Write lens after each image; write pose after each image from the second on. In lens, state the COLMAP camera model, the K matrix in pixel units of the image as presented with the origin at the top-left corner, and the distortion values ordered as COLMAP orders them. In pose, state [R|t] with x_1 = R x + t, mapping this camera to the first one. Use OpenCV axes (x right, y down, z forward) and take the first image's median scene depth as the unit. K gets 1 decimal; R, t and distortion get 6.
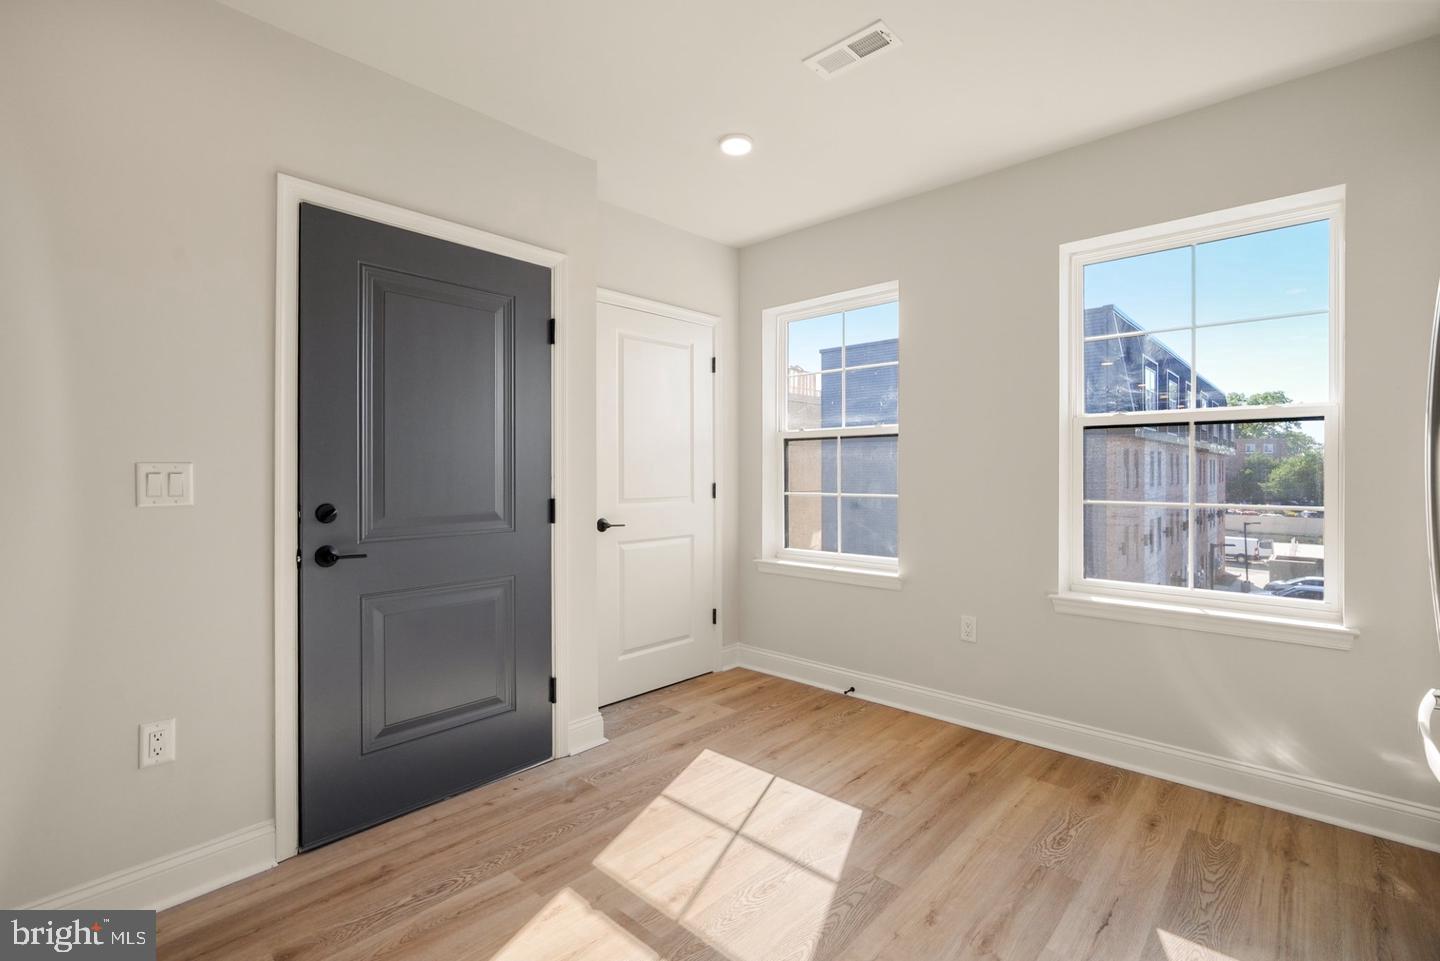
lens RADIAL K [[646.4, 0, 716.3], [0, 646.4, 471.2], [0, 0, 1]] dist [-0.010347, 0.002207]
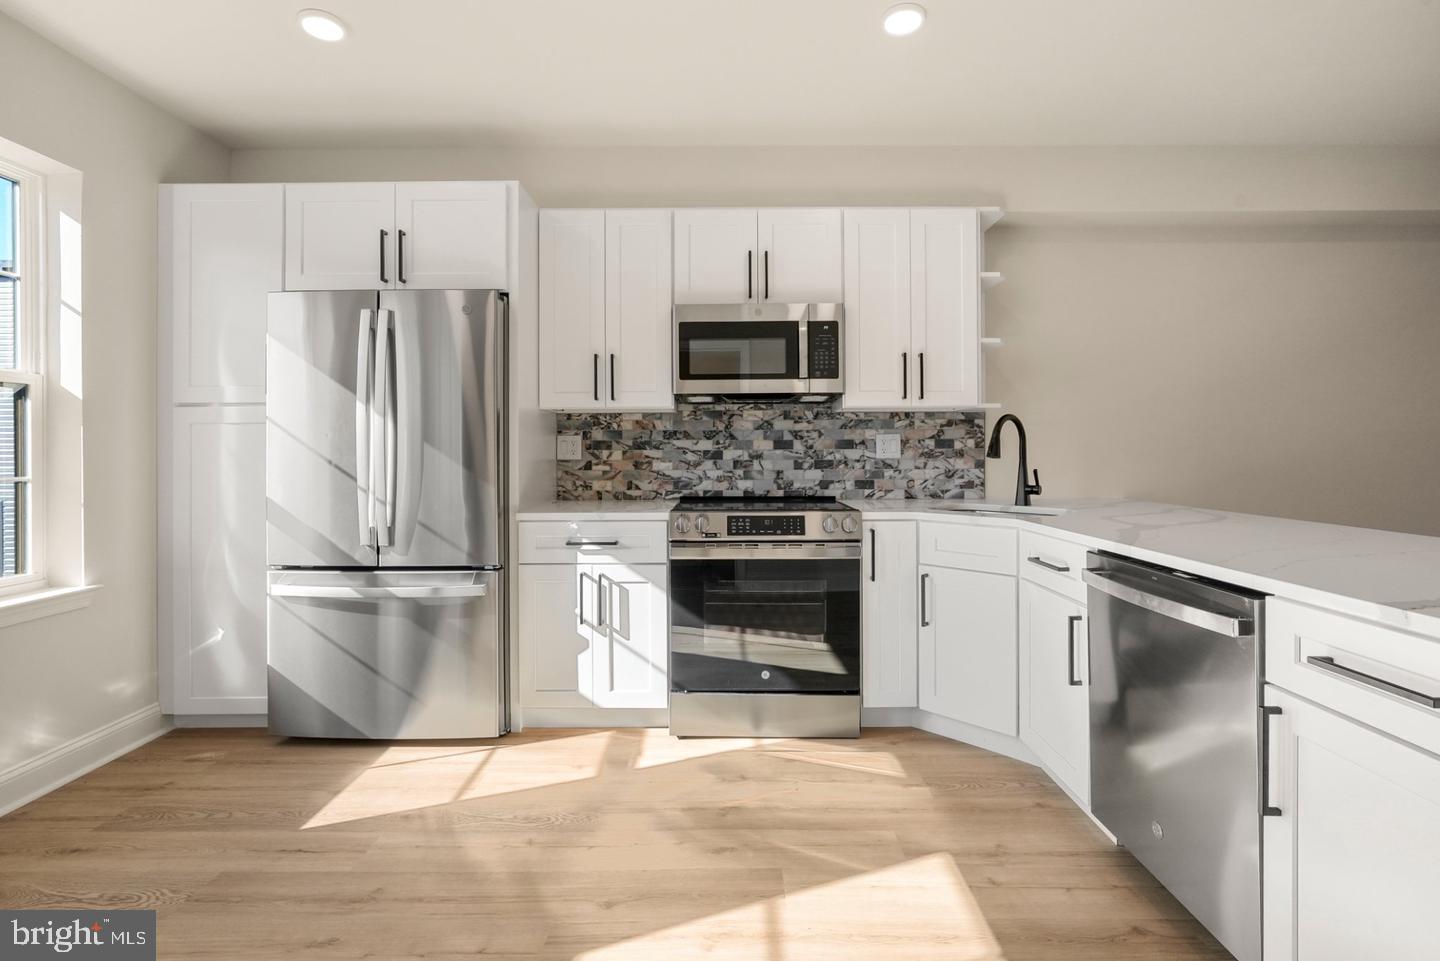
lens RADIAL K [[646.4, 0, 728.3], [0, 646.4, 448.4], [0, 0, 1]] dist [-0.010347, 0.002207]
pose [[-0.681341, 0.002684, 0.731961, -0.352856], [0.007708, 0.999964, 0.003509, 0.011433], [-0.731926, 0.008033, -0.681337, 0.614810]]
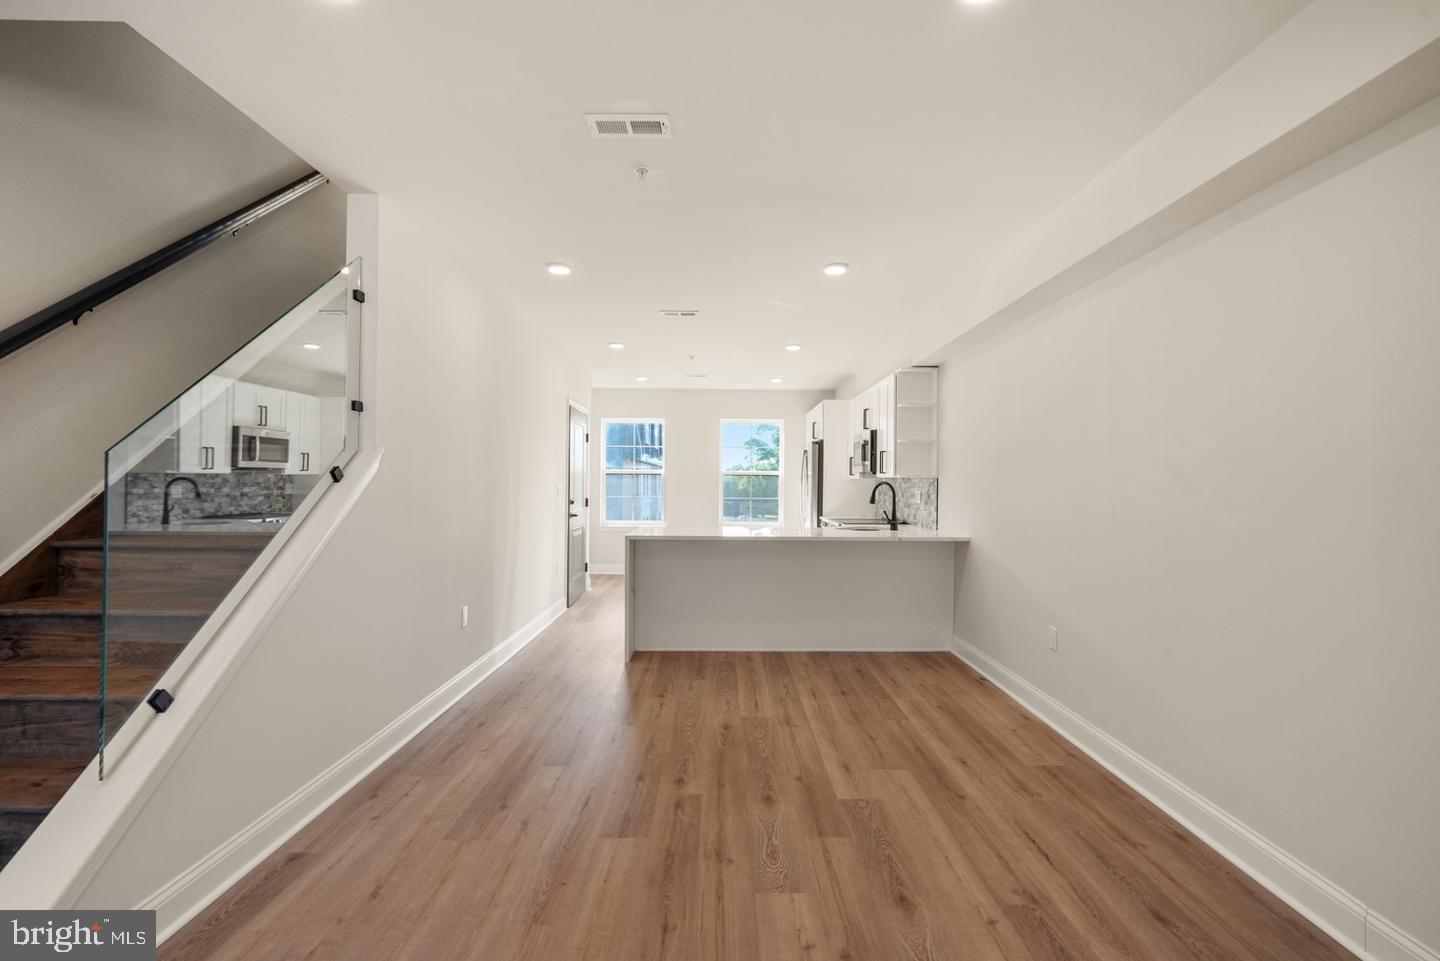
lens RADIAL K [[646.4, 0, 723.8], [0, 646.4, 478.6], [0, 0, 1]] dist [-0.010347, 0.002207]
pose [[0.729019, 0.011588, 0.684395, -1.403013], [-0.006919, 0.999930, -0.009560, -0.015926], [-0.684458, 0.002234, 0.729049, -1.159143]]
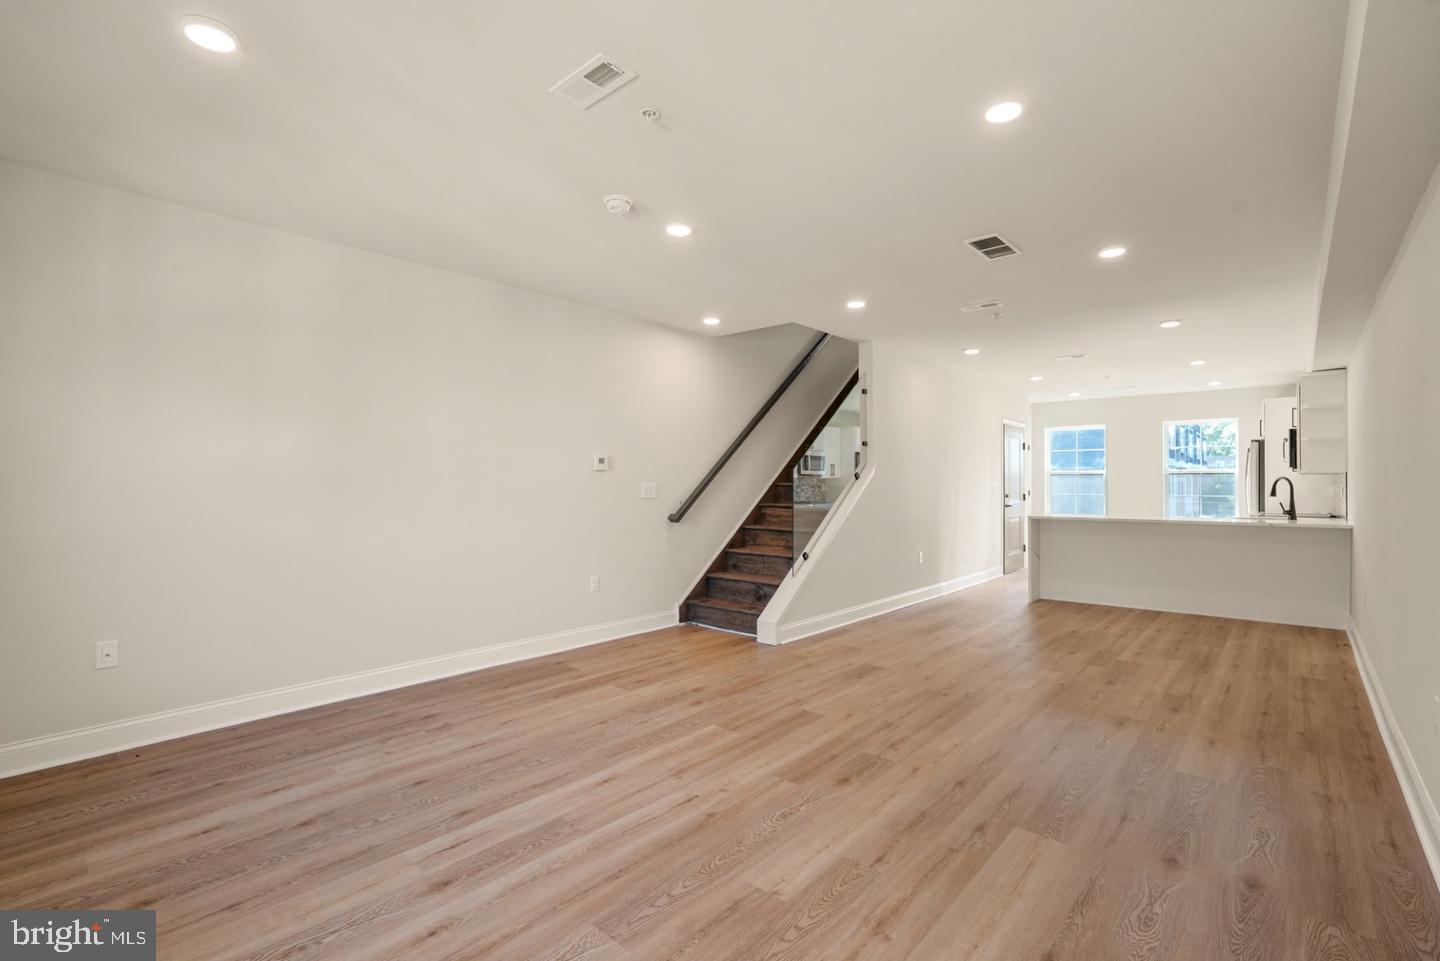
lens RADIAL K [[646.4, 0, 719.7], [0, 646.4, 471.7], [0, 0, 1]] dist [-0.010347, 0.002207]
pose [[0.999746, 0.002420, 0.022386, -1.626057], [-0.001924, 0.999752, -0.022172, 0.002176], [-0.022434, 0.022123, 0.999504, -2.025078]]
